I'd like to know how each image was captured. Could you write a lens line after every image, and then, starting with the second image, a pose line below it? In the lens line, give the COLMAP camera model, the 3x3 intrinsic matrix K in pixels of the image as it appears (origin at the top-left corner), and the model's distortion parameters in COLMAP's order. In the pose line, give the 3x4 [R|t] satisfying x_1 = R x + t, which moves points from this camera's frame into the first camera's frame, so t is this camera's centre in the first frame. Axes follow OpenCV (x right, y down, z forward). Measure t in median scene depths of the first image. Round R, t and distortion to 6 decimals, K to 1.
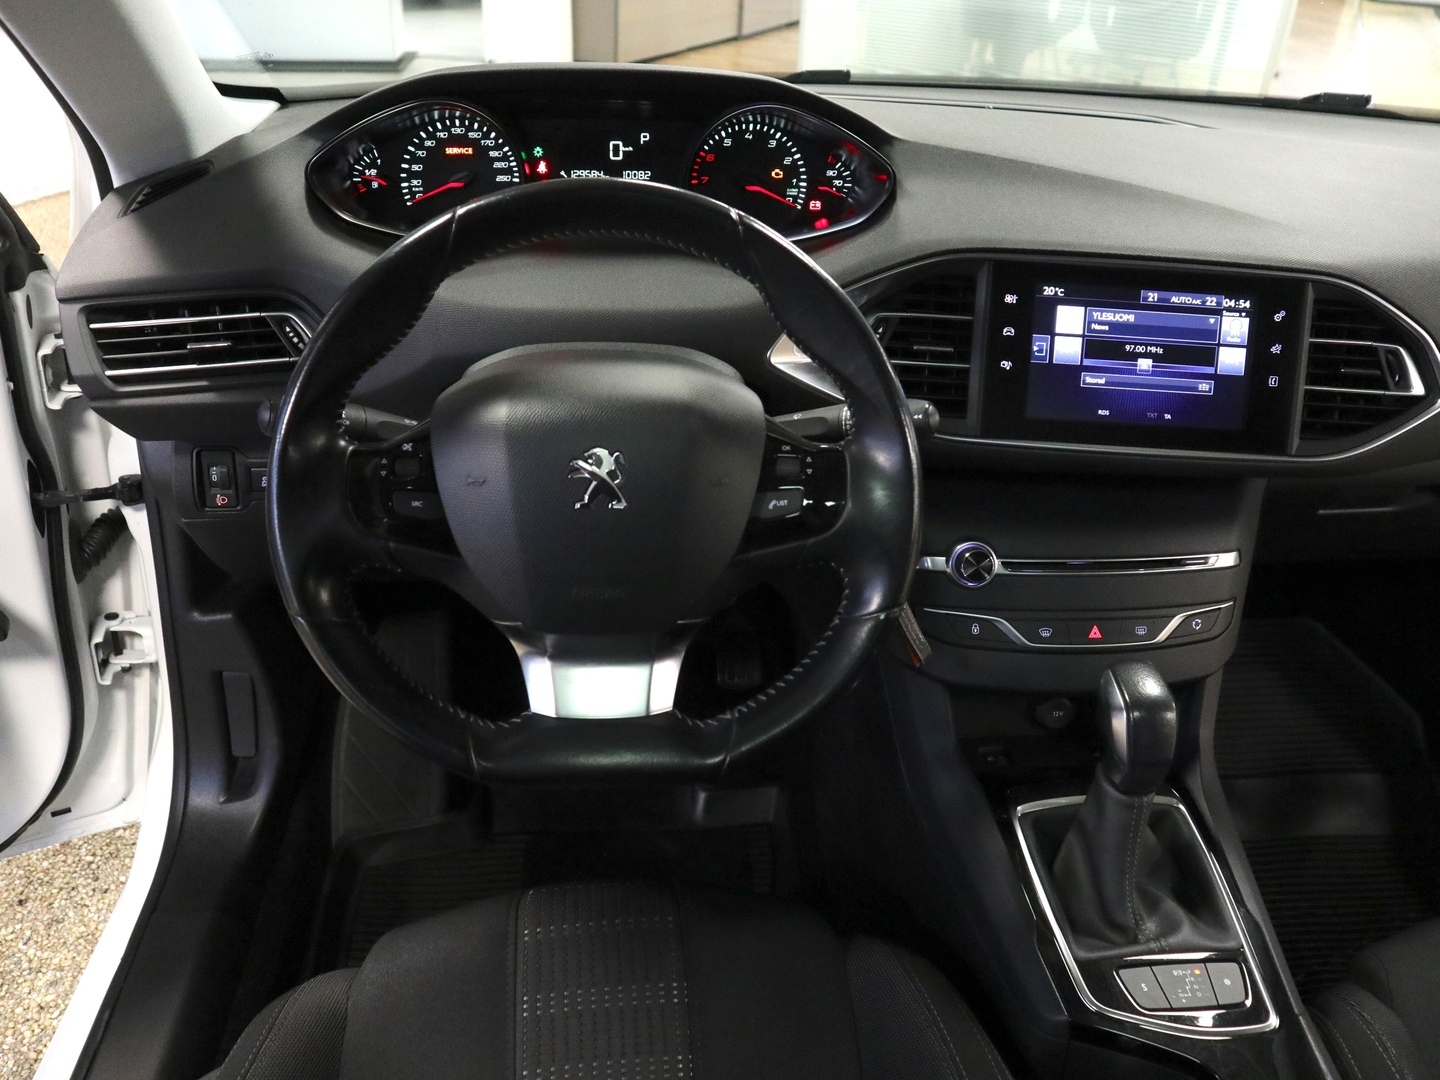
lens RADIAL K [[1215.2, 0, 720.0], [0, 1215.2, 540.0], [0, 0, 1]] dist [-0.078639, 0.011778]
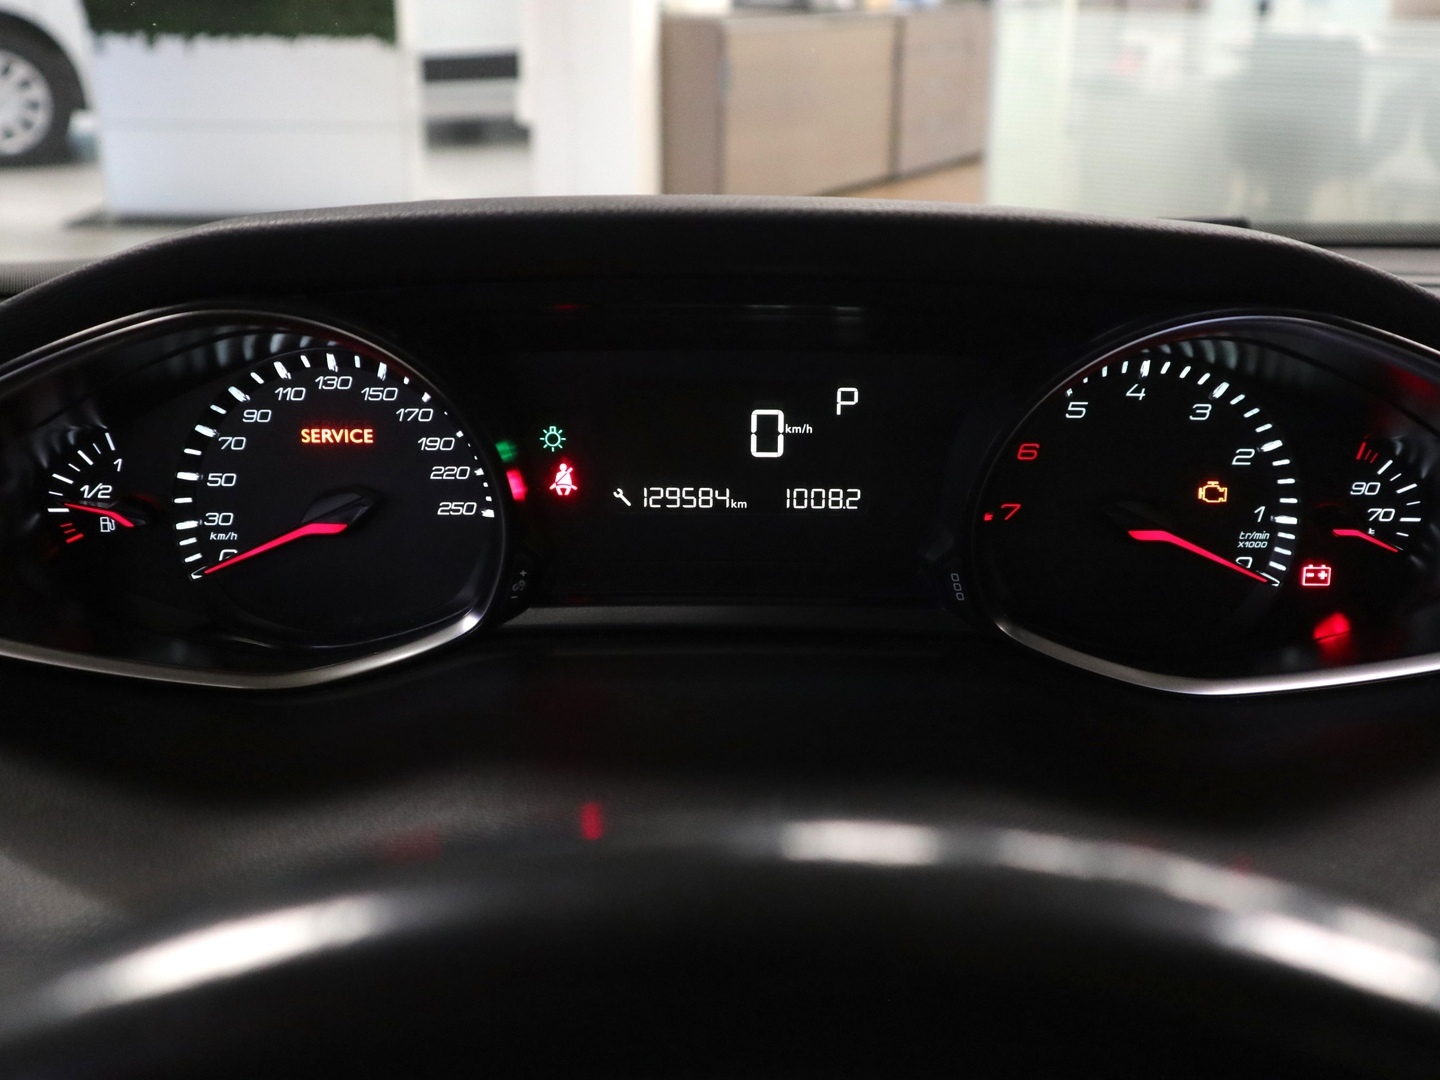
lens RADIAL K [[1649.6, 0, 720.0], [0, 1649.6, 540.0], [0, 0, 1]] dist [-0.012047, 0.027397]
pose [[0.997980, -0.001981, -0.063495, -0.069988], [-0.009629, 0.983247, -0.182022, -0.204409], [0.062792, 0.182266, 0.981242, 0.525623]]
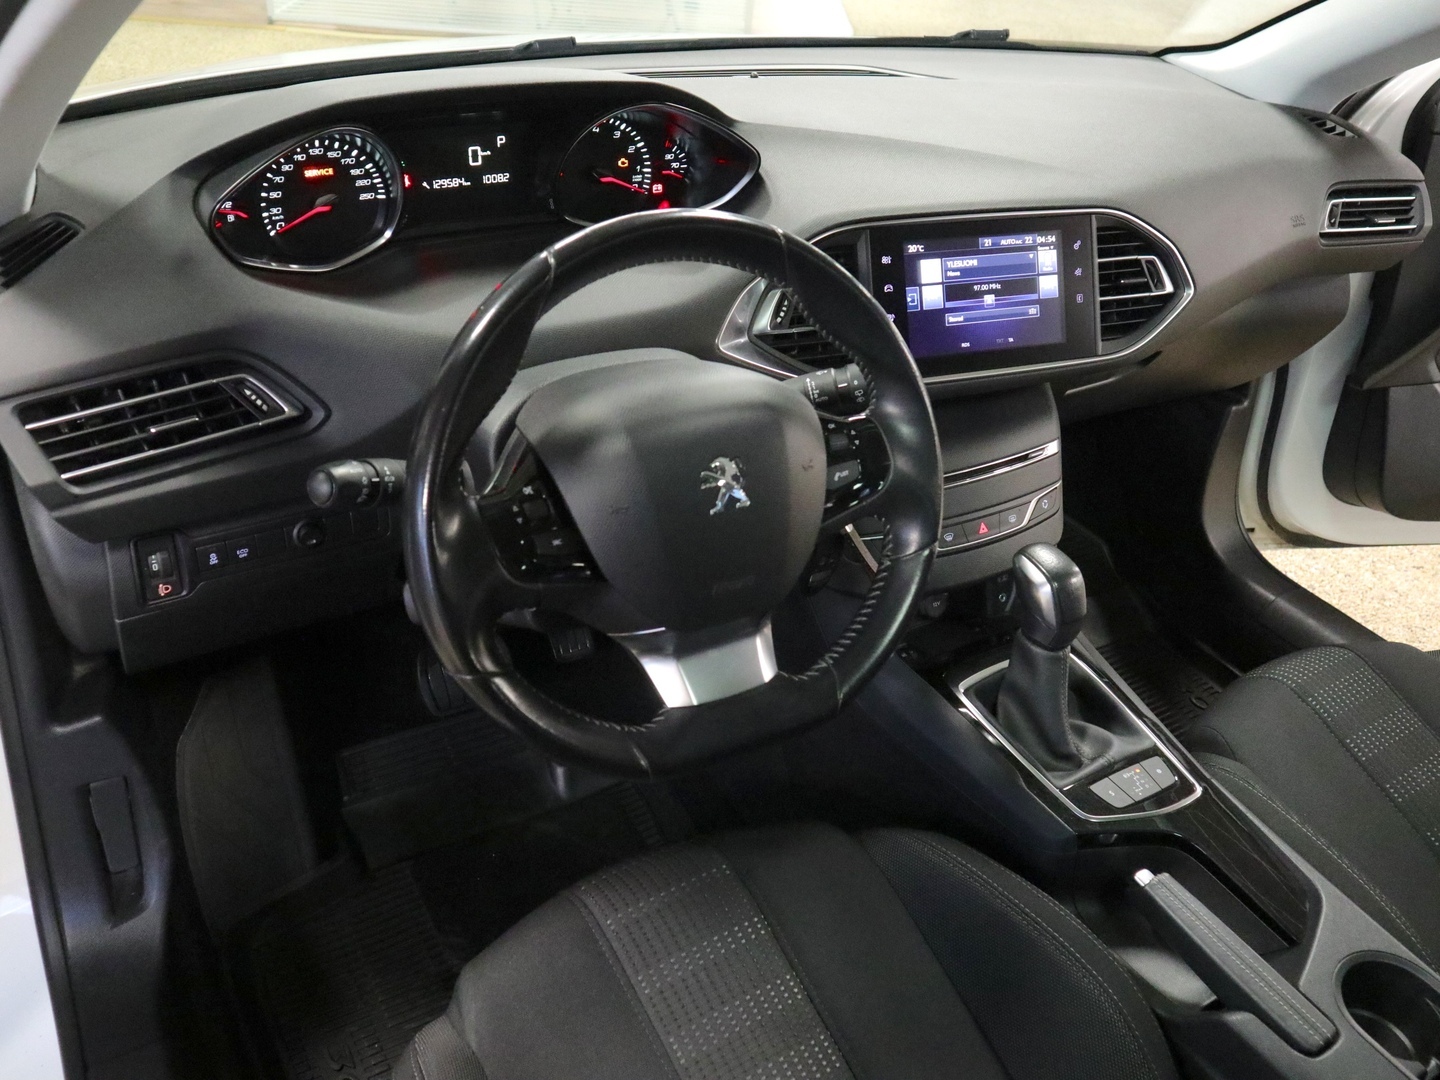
lens RADIAL K [[1296.3, 0, 720.0], [0, 1296.3, 540.0], [0, 0, 1]] dist [-0.061496, 0.015581]
pose [[0.889157, -0.214904, 0.403999, -0.409098], [0.191165, 0.976578, 0.098748, -0.081824], [-0.415758, -0.010572, 0.909414, -0.051319]]
